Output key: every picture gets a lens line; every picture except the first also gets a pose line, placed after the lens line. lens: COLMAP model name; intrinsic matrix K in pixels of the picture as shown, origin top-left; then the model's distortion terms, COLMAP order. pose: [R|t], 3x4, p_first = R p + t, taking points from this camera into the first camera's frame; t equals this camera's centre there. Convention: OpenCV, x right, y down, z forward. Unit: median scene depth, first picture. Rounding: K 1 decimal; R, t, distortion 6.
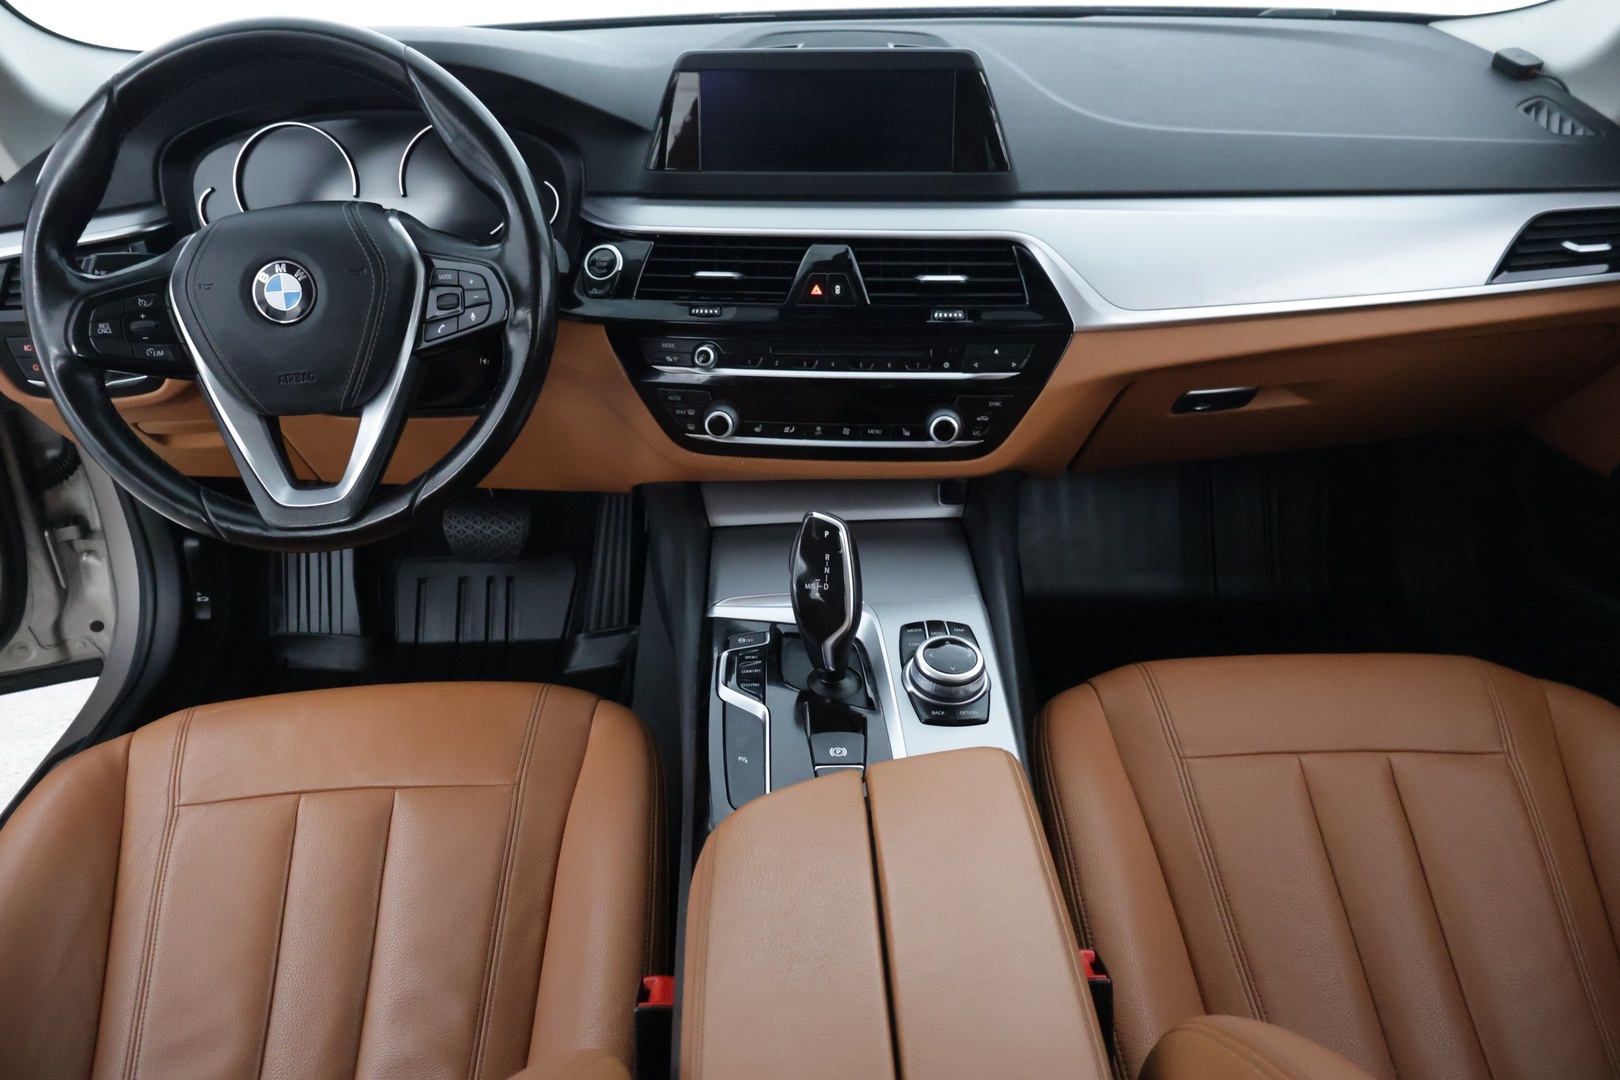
lens RADIAL K [[1338.8, 0, 810.0], [0, 1338.8, 540.0], [0, 0, 1]] dist [0.000975, 0.005121]
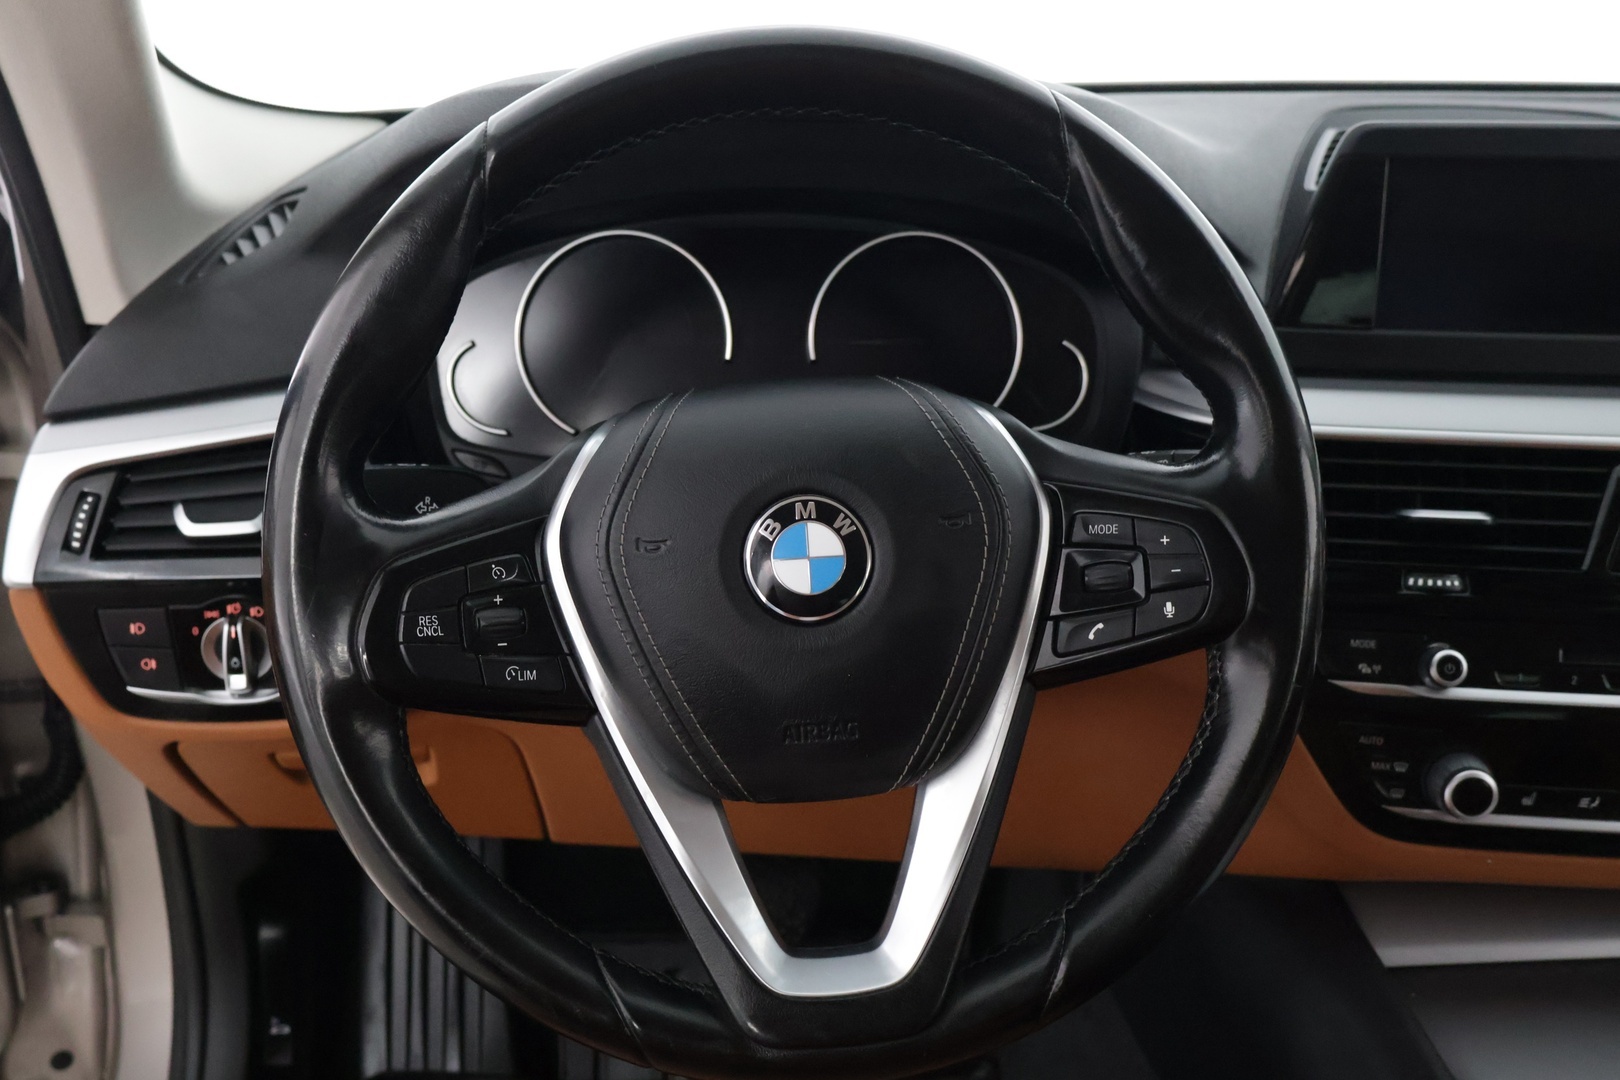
lens RADIAL K [[1713.4, 0, 810.0], [0, 1713.4, 540.0], [0, 0, 1]] dist [0.002000, 0.011446]
pose [[0.999150, 0.013806, 0.038847, -0.359221], [-0.008308, 0.990358, -0.138286, -0.090198], [-0.040382, 0.137845, 0.989630, 0.322966]]
